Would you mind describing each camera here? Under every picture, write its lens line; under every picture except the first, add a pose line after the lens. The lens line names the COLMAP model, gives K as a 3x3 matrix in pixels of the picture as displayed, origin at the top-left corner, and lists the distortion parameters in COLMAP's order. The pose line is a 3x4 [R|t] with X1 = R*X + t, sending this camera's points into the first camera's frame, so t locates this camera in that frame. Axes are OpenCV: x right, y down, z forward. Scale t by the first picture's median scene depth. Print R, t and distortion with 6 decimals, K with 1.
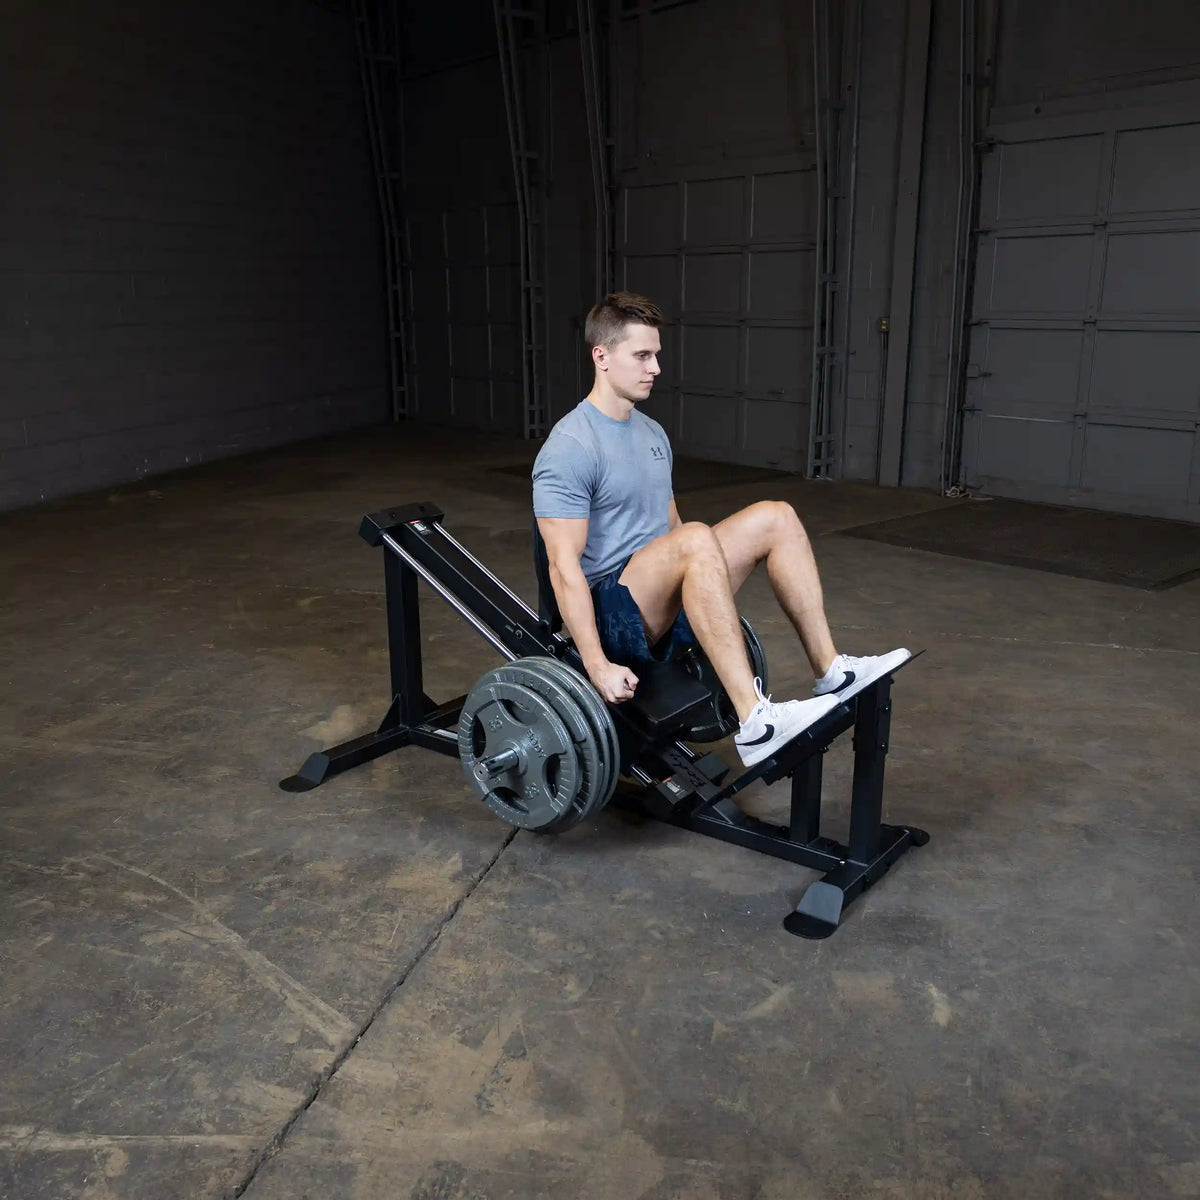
lens RADIAL K [[1139.6, 0, 581.1], [0, 1139.6, 601.0], [0, 0, 1]] dist [-0.010859, 0.012794]
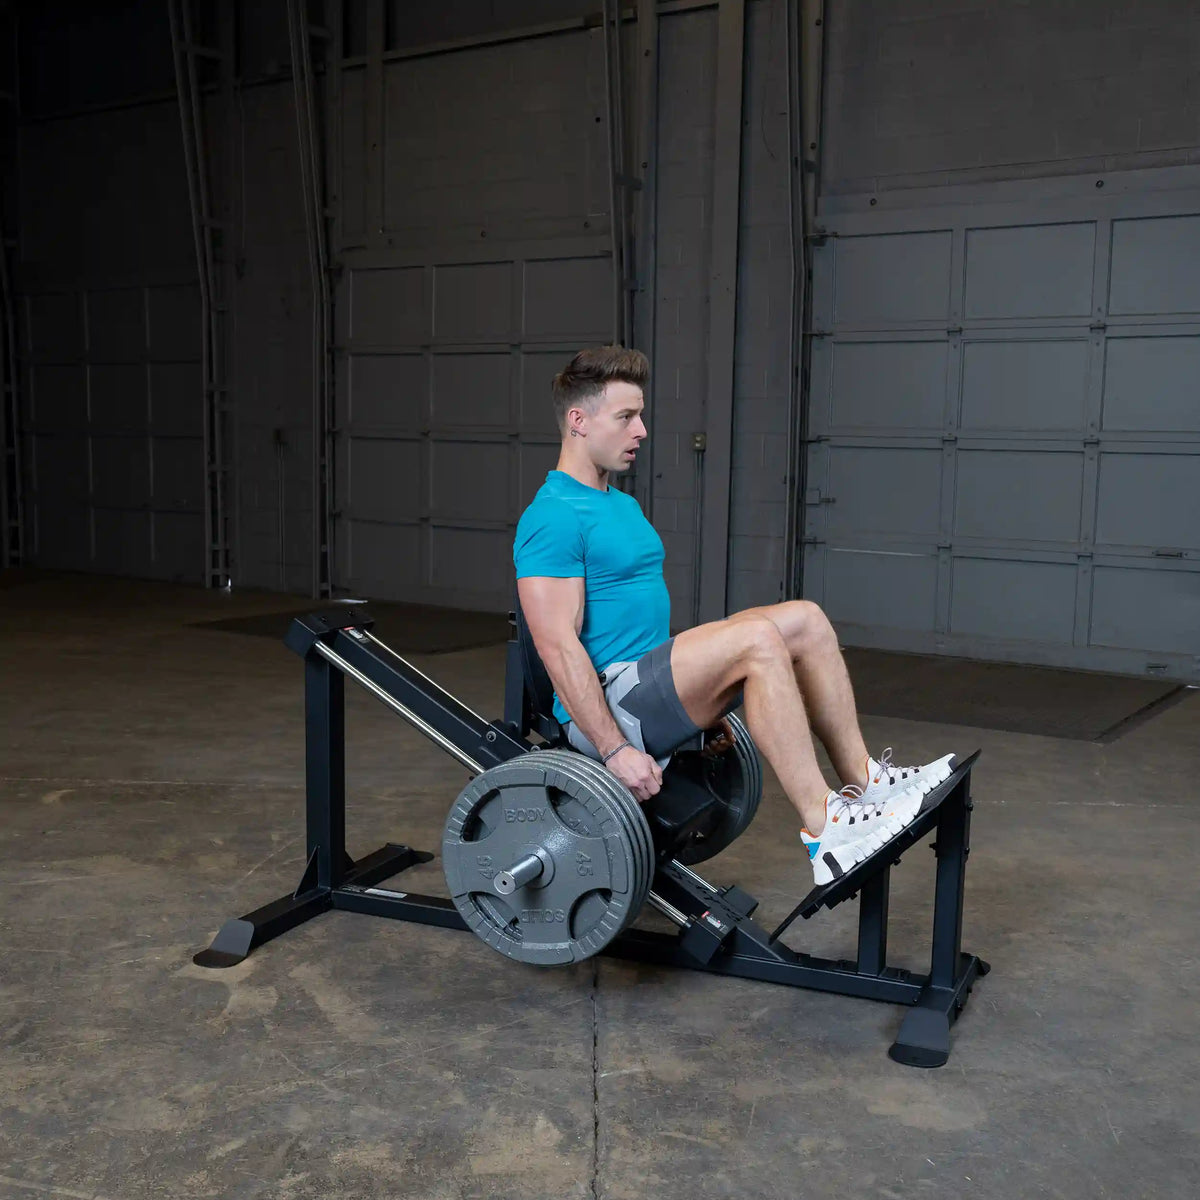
lens RADIAL K [[1463.4, 0, 551.6], [0, 1463.4, 602.9], [0, 0, 1]] dist [-0.013733, -0.002985]
pose [[0.964799, -0.007156, 0.262893, -0.355197], [0.044298, 0.989769, -0.135628, 0.034404], [-0.259232, 0.142499, 0.955245, 0.106913]]
